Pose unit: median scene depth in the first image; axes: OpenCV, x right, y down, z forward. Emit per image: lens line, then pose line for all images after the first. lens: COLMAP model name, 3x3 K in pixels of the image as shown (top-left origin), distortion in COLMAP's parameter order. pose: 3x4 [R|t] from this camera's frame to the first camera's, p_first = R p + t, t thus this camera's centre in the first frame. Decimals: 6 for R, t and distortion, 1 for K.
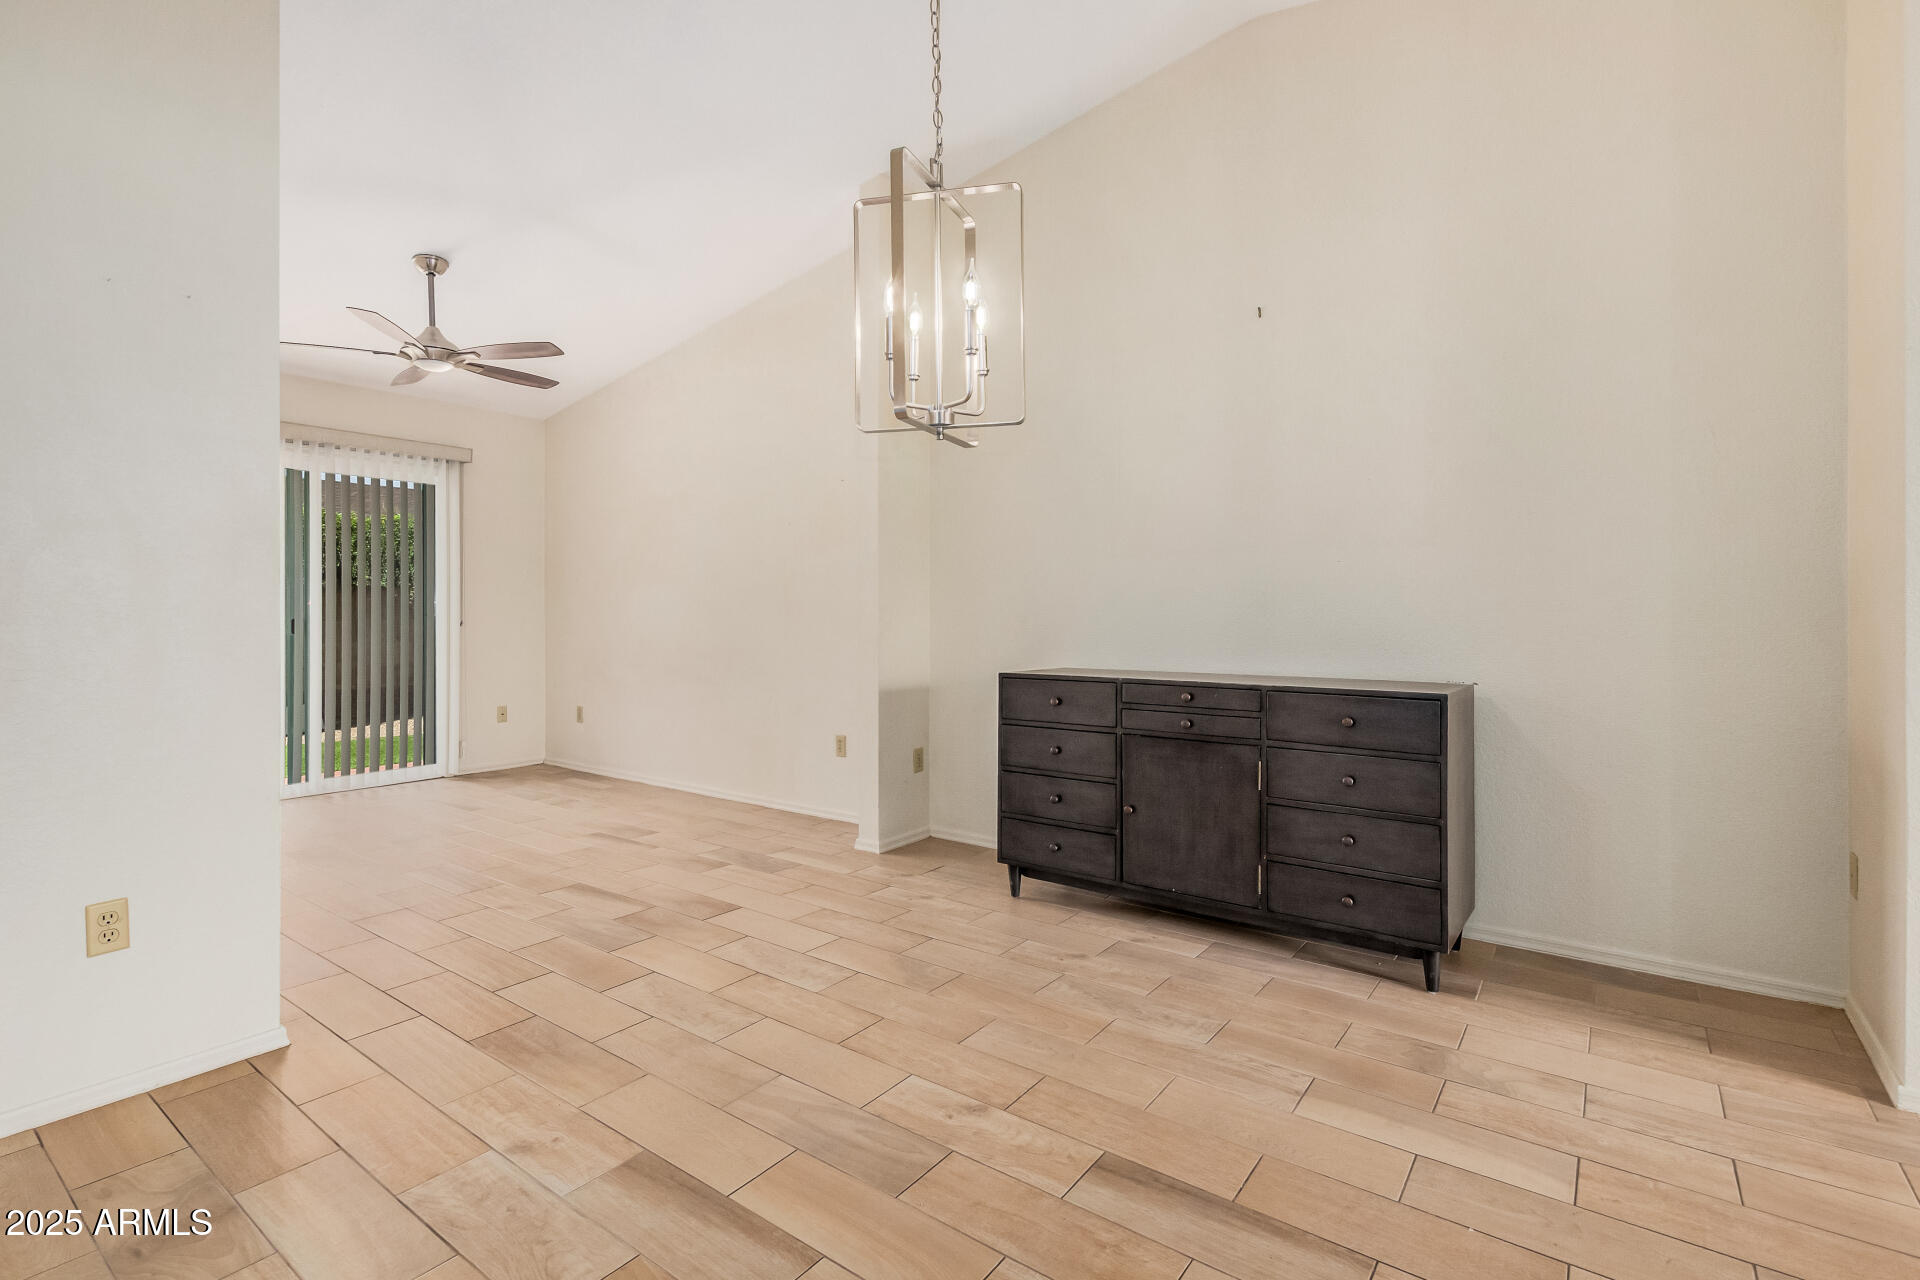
lens RADIAL K [[890.9, 0, 953.9], [0, 890.9, 626.7], [0, 0, 1]] dist [0.008177, -0.001288]
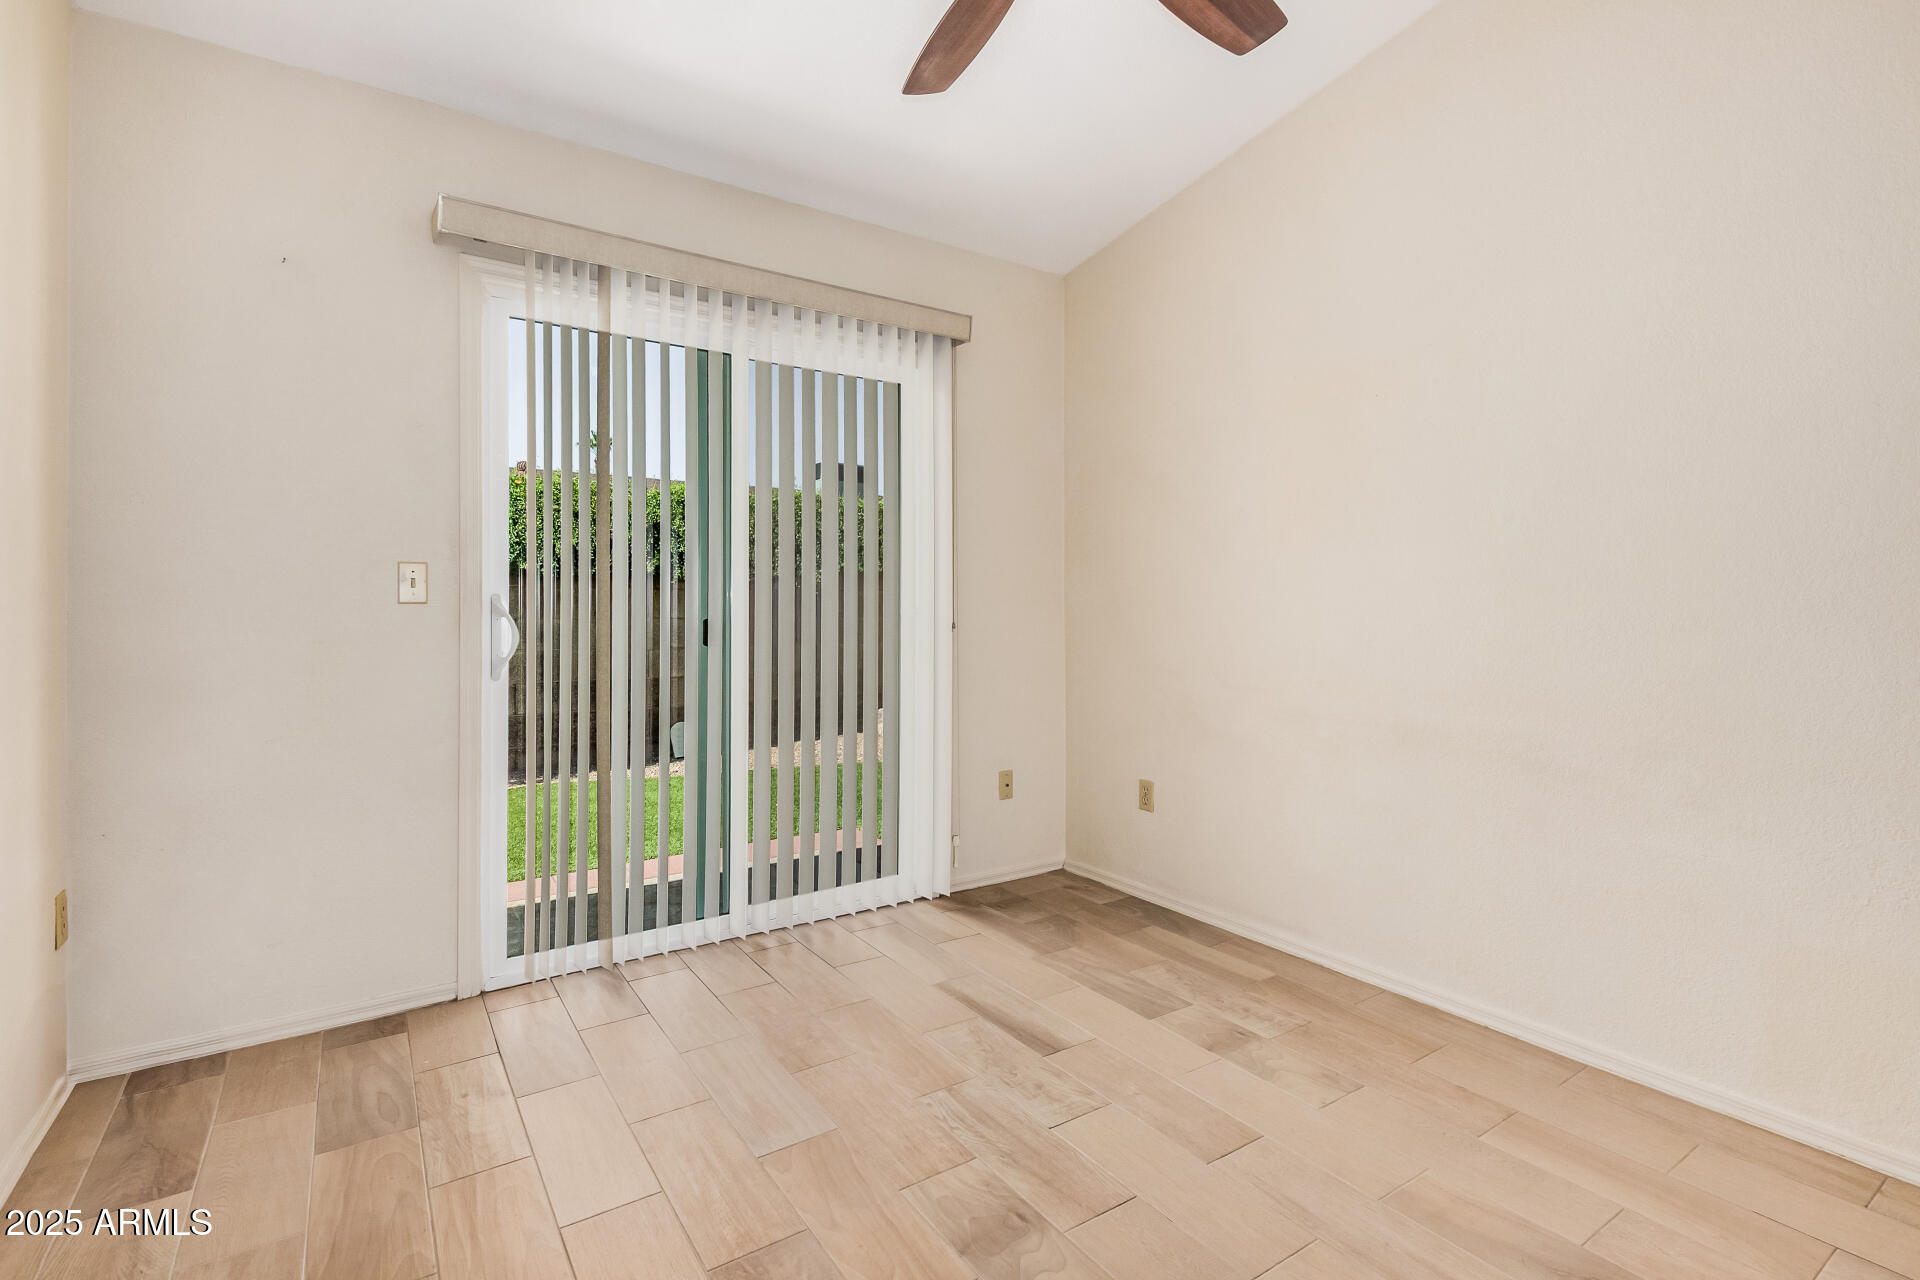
lens RADIAL K [[890.9, 0, 954.4], [0, 890.9, 606.2], [0, 0, 1]] dist [0.008177, -0.001288]
pose [[0.943281, -0.004411, -0.331967, -0.377330], [0.000353, 0.999924, -0.012284, -0.010695], [0.331996, 0.011470, 0.943211, 0.487625]]
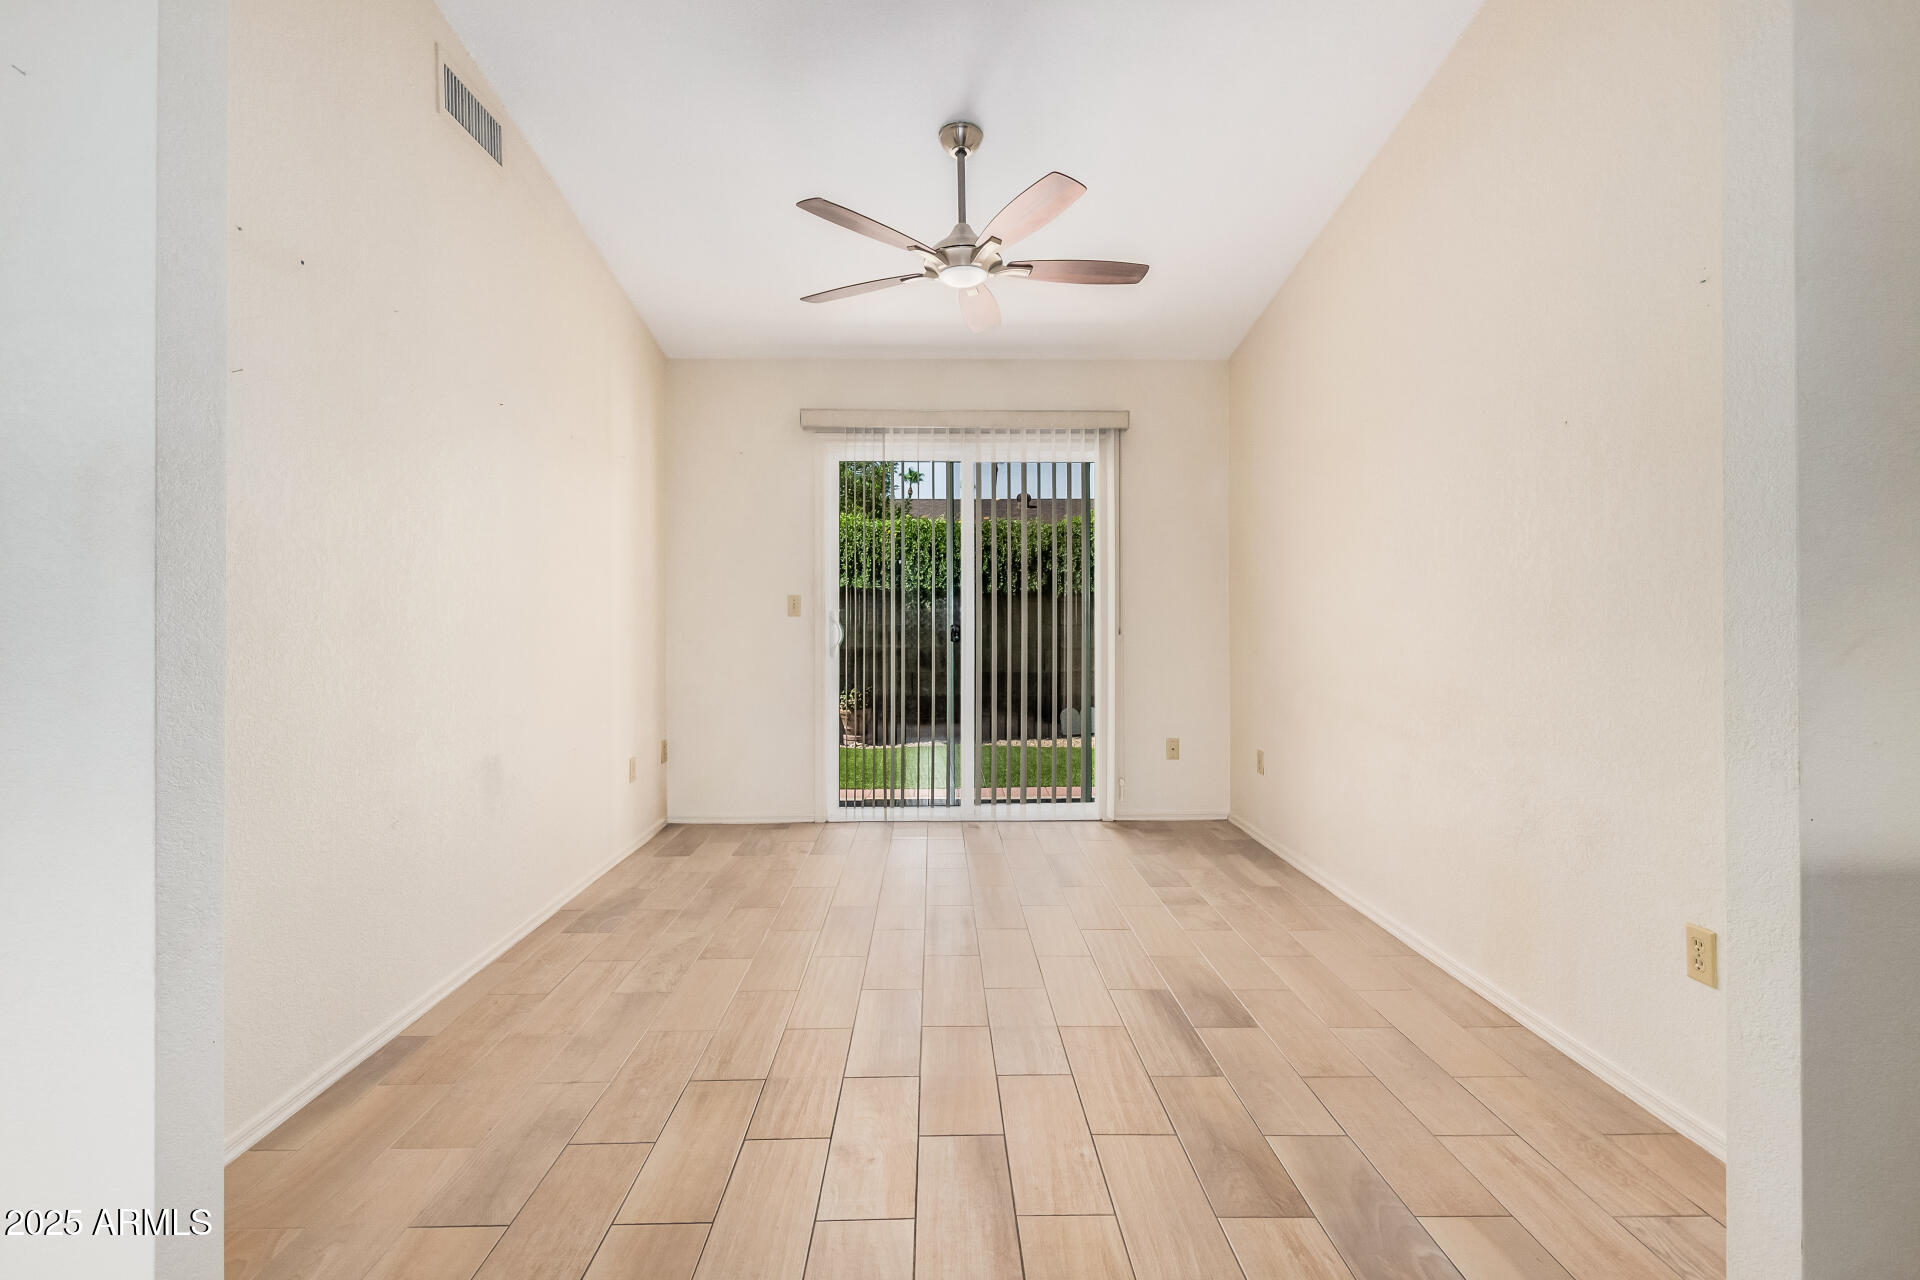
lens RADIAL K [[890.9, 0, 961.9], [0, 890.9, 621.5], [0, 0, 1]] dist [0.008177, -0.001288]
pose [[0.623621, 0.000983, -0.781726, -0.016847], [-0.004262, 0.999989, -0.002142, -0.011253], [0.781715, 0.004668, 0.623619, 0.407636]]
